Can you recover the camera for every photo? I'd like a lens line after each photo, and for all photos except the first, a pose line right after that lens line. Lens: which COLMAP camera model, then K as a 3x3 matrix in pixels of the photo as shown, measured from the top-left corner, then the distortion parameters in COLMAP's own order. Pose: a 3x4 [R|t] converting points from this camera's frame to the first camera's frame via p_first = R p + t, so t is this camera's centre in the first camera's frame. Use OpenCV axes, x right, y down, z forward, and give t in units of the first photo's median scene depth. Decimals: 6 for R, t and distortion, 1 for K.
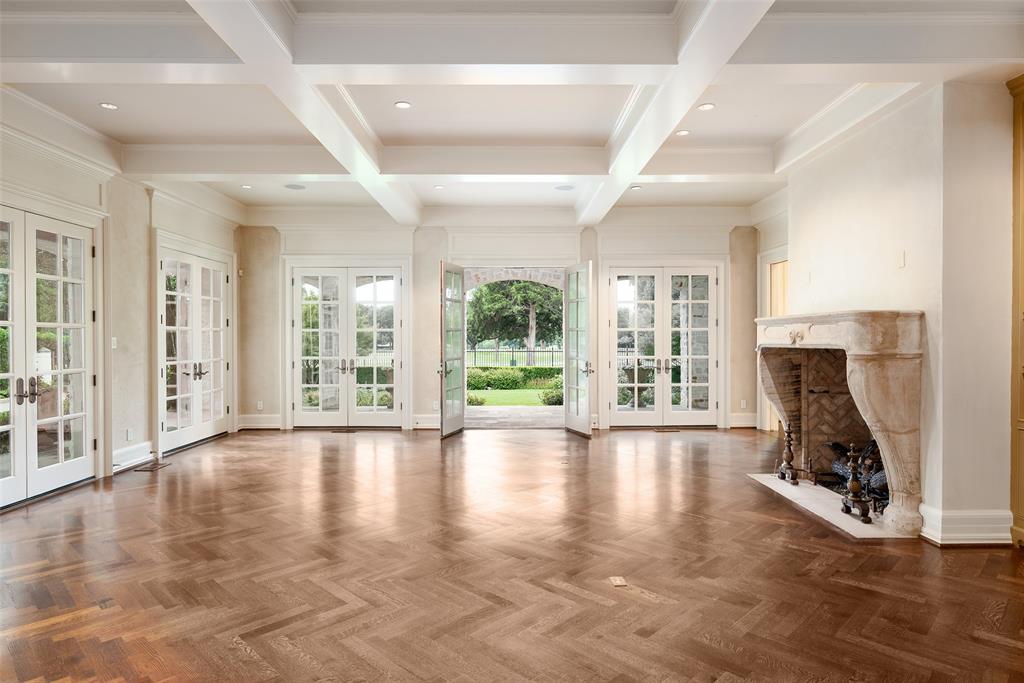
lens RADIAL K [[561.0, 0, 512.0], [0, 561.0, 341.5], [0, 0, 1]] dist [0.001405, 0.000437]
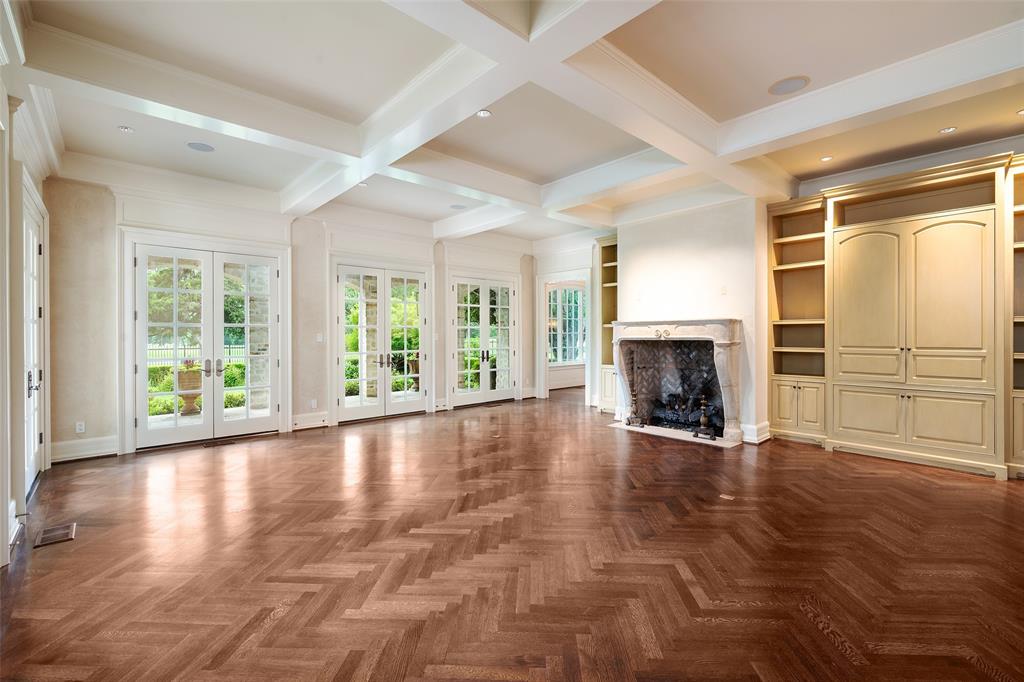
lens RADIAL K [[457.6, 0, 512.0], [0, 457.6, 341.0], [0, 0, 1]] dist [-0.000671, -0.000180]
pose [[0.755034, -0.009843, 0.655611, -0.582894], [0.005663, 0.999948, 0.008490, 0.000520], [-0.655661, -0.002697, 0.755051, 0.260946]]
